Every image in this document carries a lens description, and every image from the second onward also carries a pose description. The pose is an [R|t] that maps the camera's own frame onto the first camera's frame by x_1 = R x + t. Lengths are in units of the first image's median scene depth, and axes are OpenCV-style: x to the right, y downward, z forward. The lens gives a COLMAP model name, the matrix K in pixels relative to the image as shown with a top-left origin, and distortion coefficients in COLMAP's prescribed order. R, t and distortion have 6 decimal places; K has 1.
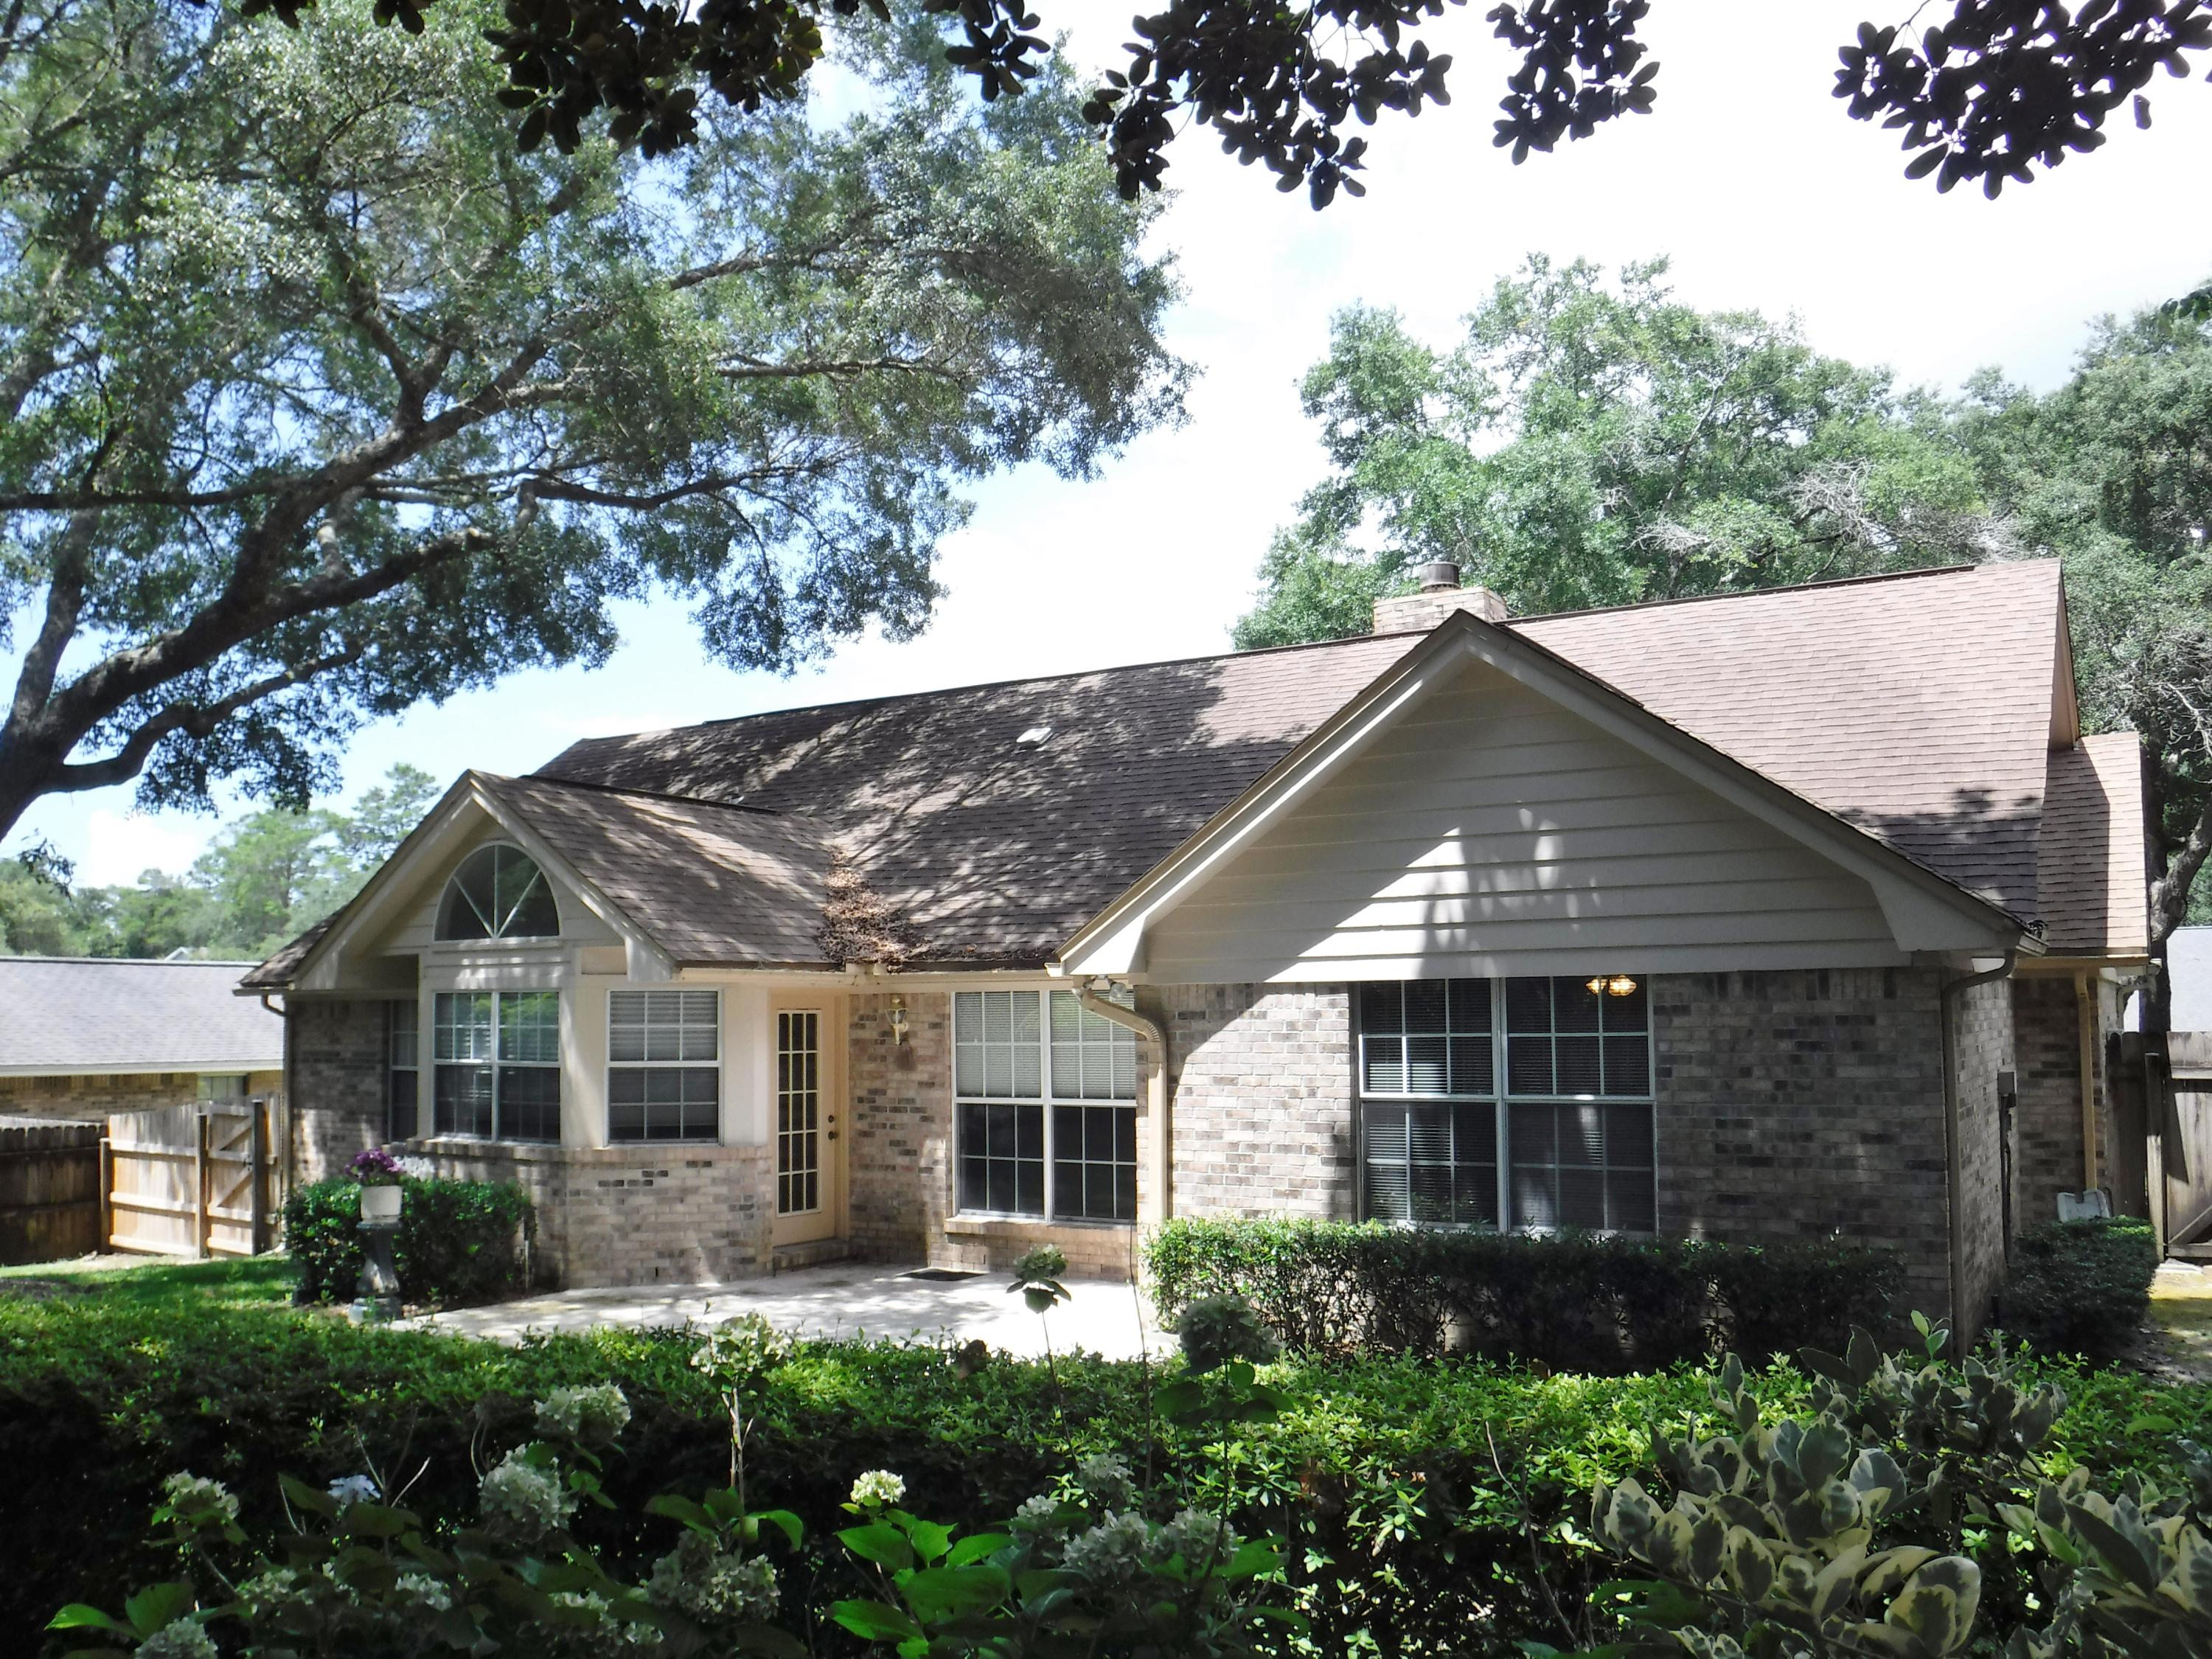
lens RADIAL K [[1778.7, 0, 1106.0], [0, 1778.7, 829.5], [0, 0, 1]] dist [-0.039057, -0.000193]
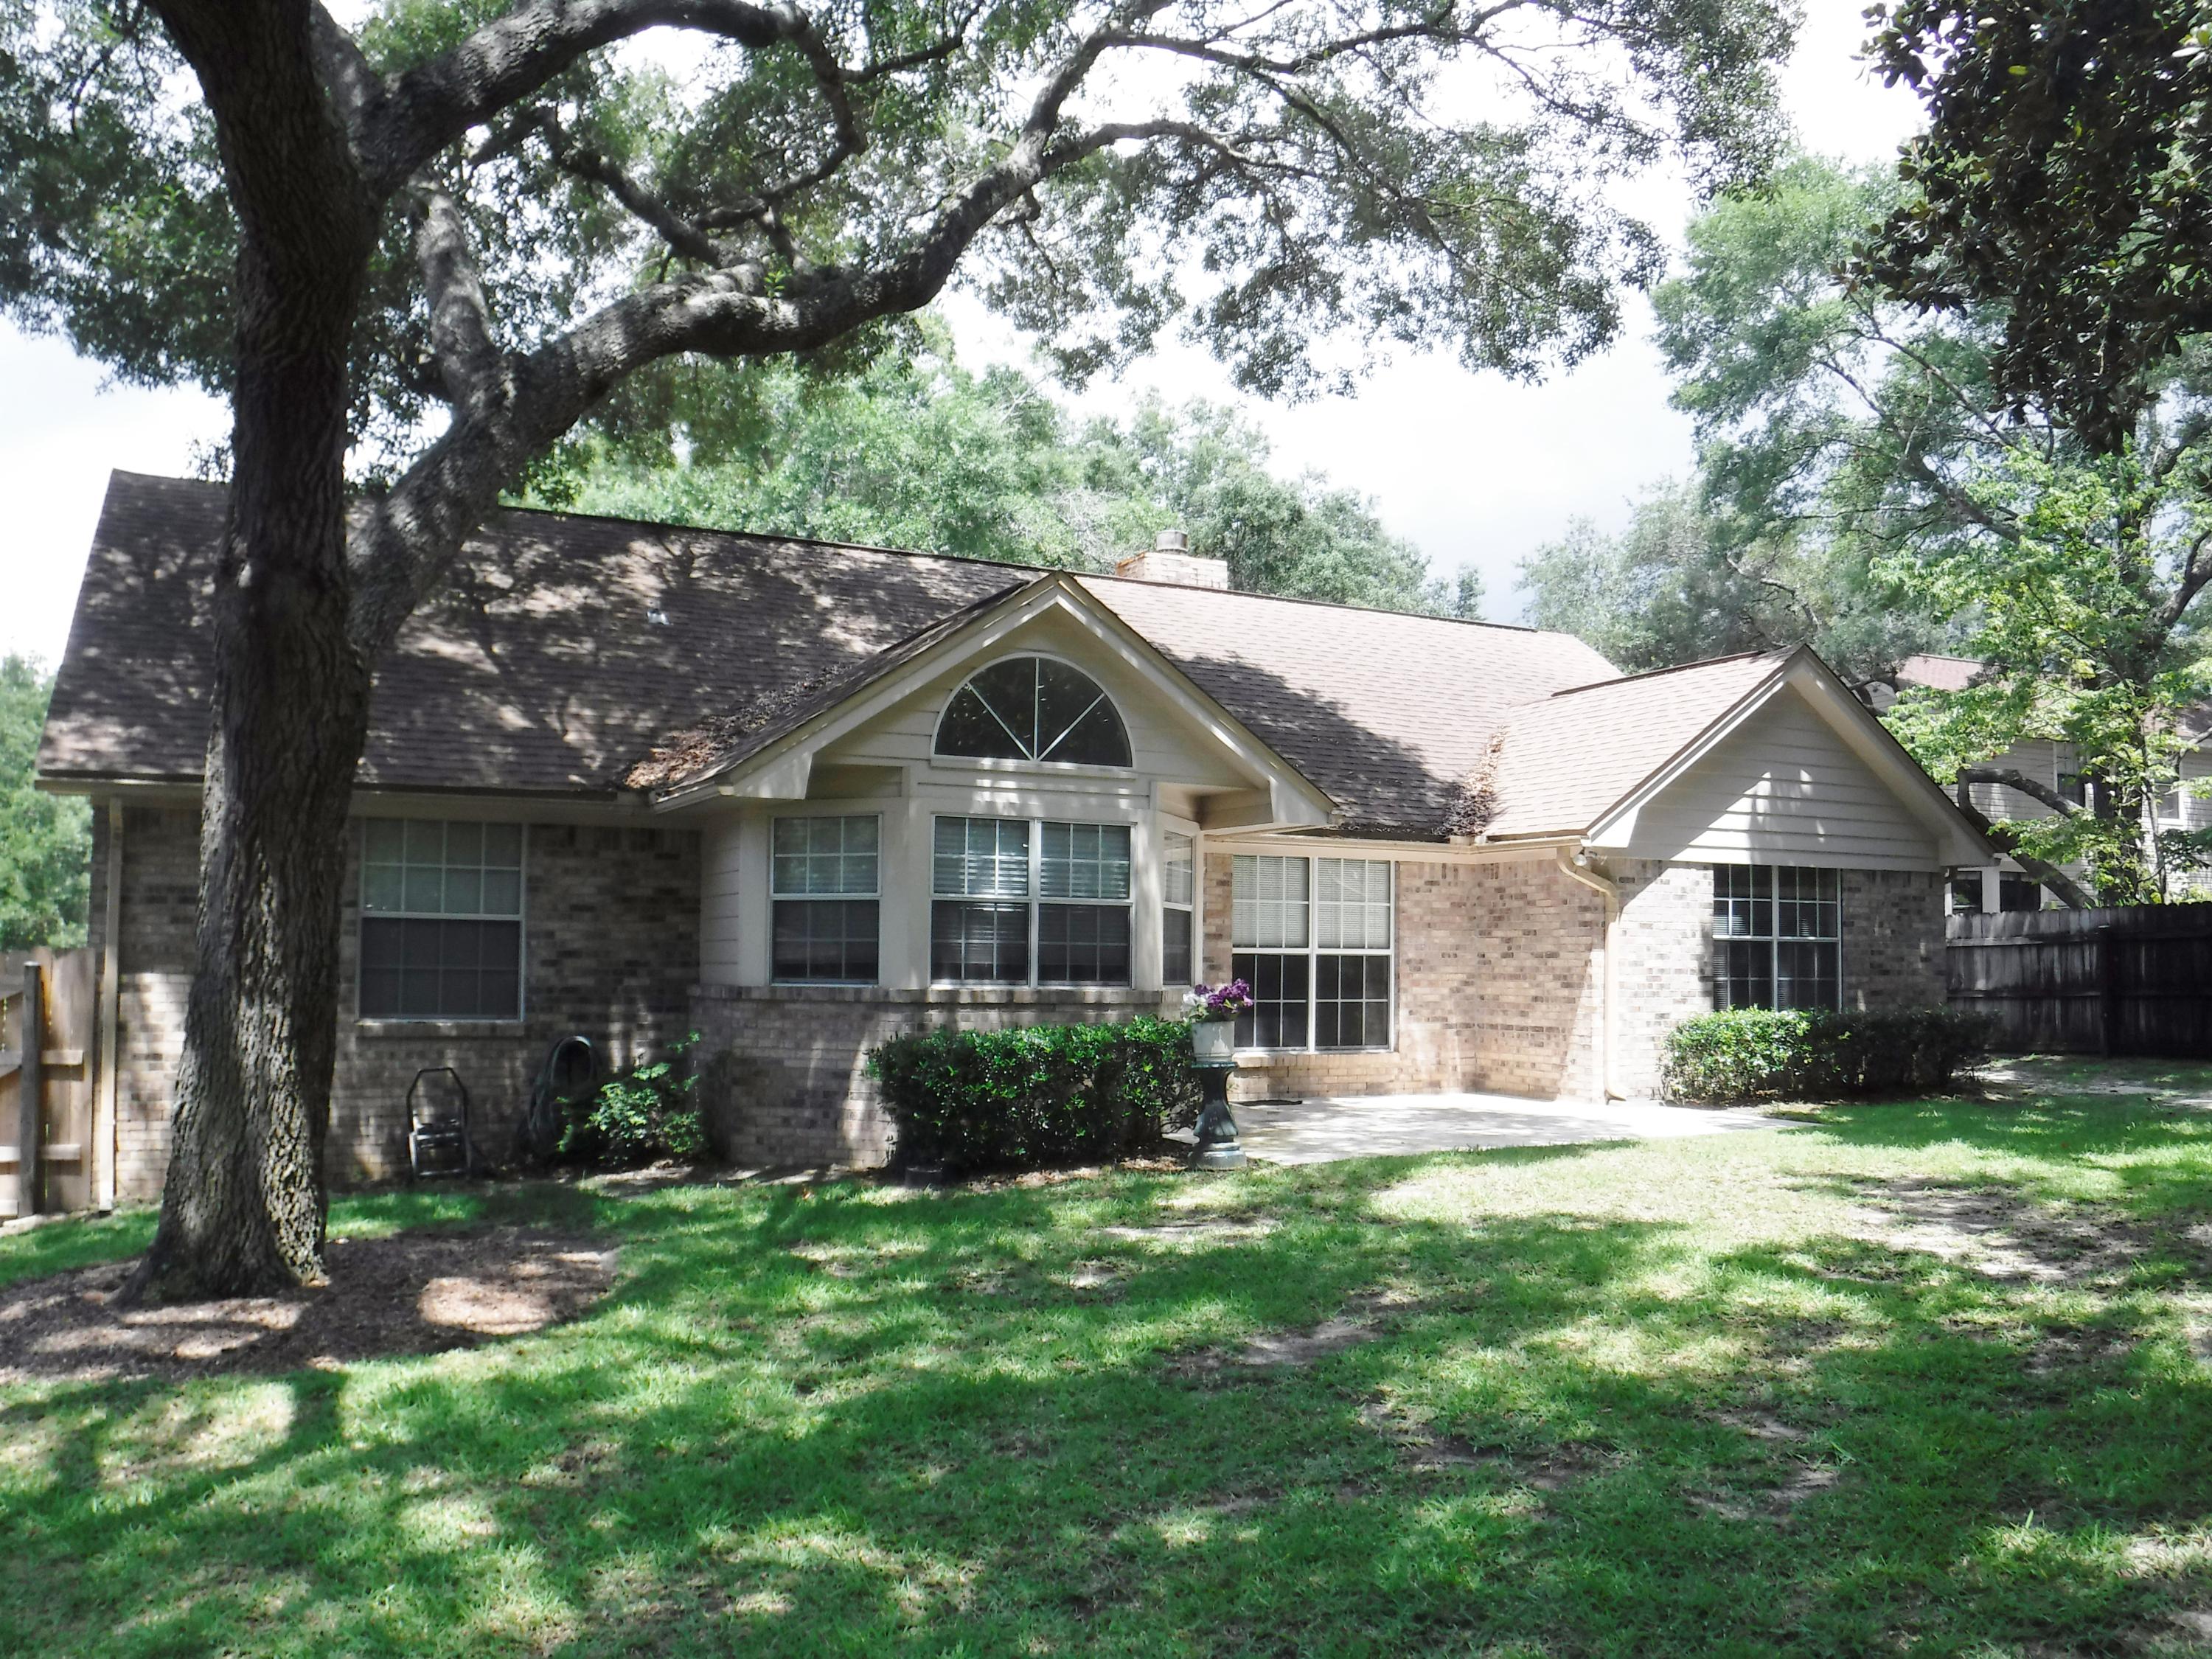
lens RADIAL K [[1778.7, 0, 1106.0], [0, 1778.7, 829.5], [0, 0, 1]] dist [-0.039057, -0.000193]
pose [[0.491987, 0.081545, 0.866775, -1.419489], [-0.102482, 0.994106, -0.035355, 0.160800], [-0.864549, -0.071435, 0.497445, 0.671421]]
